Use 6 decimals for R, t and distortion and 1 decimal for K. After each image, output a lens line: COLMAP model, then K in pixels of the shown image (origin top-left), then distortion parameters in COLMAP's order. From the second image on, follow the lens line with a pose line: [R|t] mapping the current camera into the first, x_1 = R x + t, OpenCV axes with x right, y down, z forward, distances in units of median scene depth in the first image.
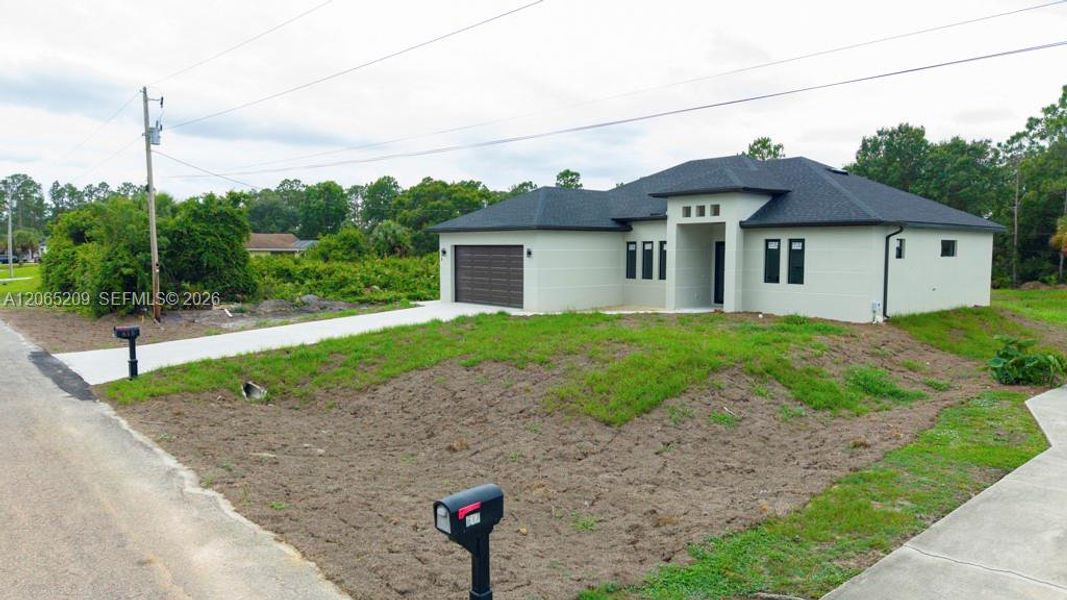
lens RADIAL K [[682.8, 0, 529.4], [0, 682.8, 324.3], [0, 0, 1]] dist [0.027544, -0.001098]
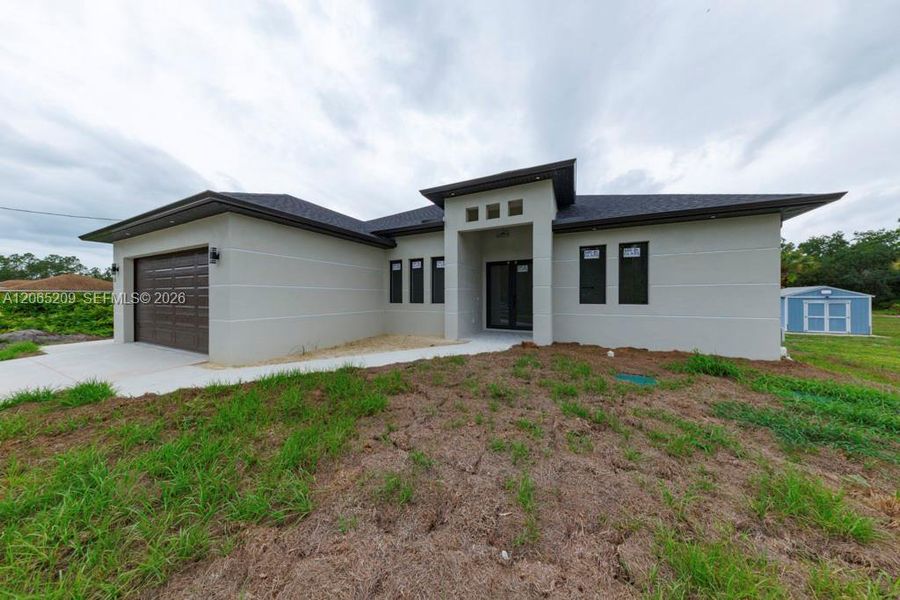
lens RADIAL K [[257.5, 0, 448.1], [0, 257.5, 296.2], [0, 0, 1]] dist [-0.000064, -0.000137]
pose [[0.916542, -0.004148, 0.399916, 0.085197], [0.047154, 0.994093, -0.097758, -0.043708], [-0.397148, 0.108457, 0.911324, 0.732149]]
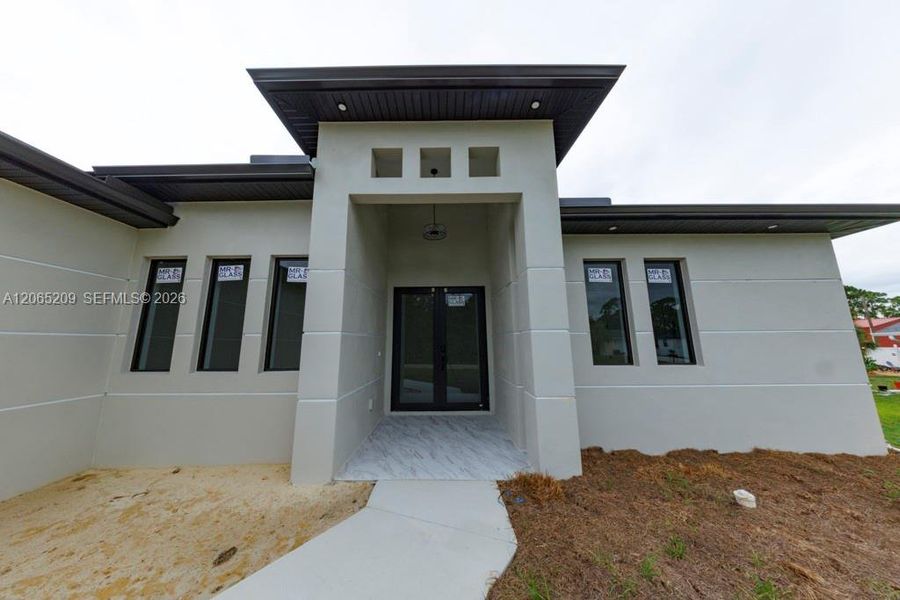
lens RADIAL K [[257.5, 0, 441.7], [0, 257.5, 297.7], [0, 0, 1]] dist [-0.000064, -0.000137]
pose [[0.650586, 0.123239, 0.749366, 0.155213], [0.088343, 0.967765, -0.235854, -0.064990], [-0.754277, 0.219644, 0.618727, 0.887402]]
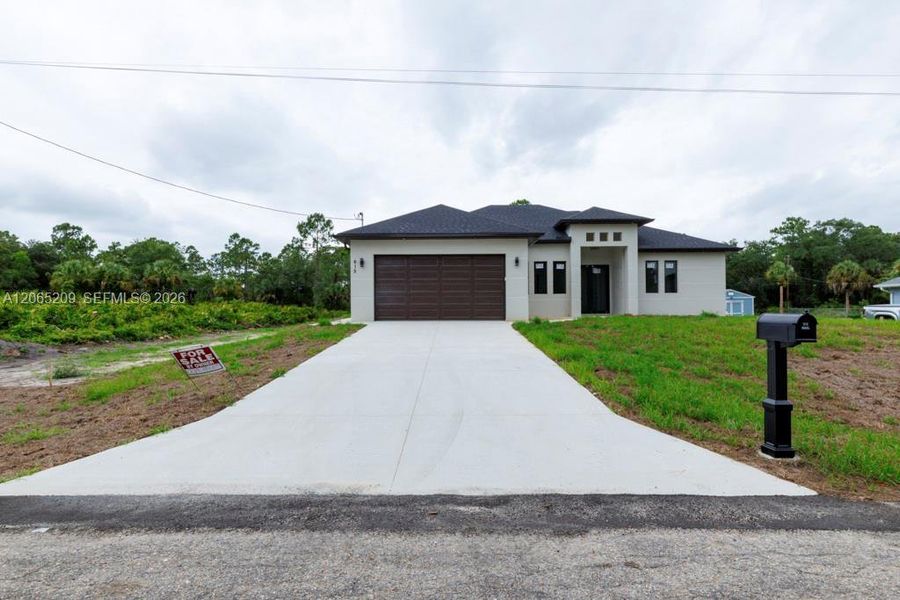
lens RADIAL K [[472.3, 0, 441.4], [0, 472.3, 297.4], [0, 0, 1]] dist [-0.013532, 0.003362]
pose [[0.666191, 0.008456, 0.745733, -0.560302], [0.085487, 0.992479, -0.087622, -0.005357], [-0.740865, 0.122123, 0.660458, 0.633370]]
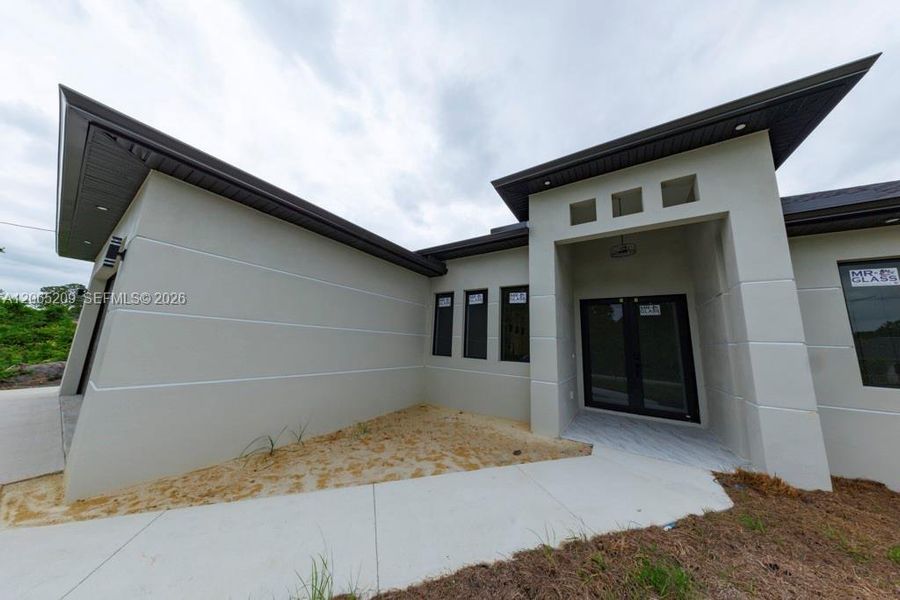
lens RADIAL K [[257.5, 0, 447.5], [0, 257.5, 300.5], [0, 0, 1]] dist [-0.000064, -0.000137]
pose [[0.958832, 0.084999, 0.270956, 0.099224], [-0.010684, 0.964276, -0.264685, -0.059745], [-0.283774, 0.250894, 0.925486, 0.855102]]
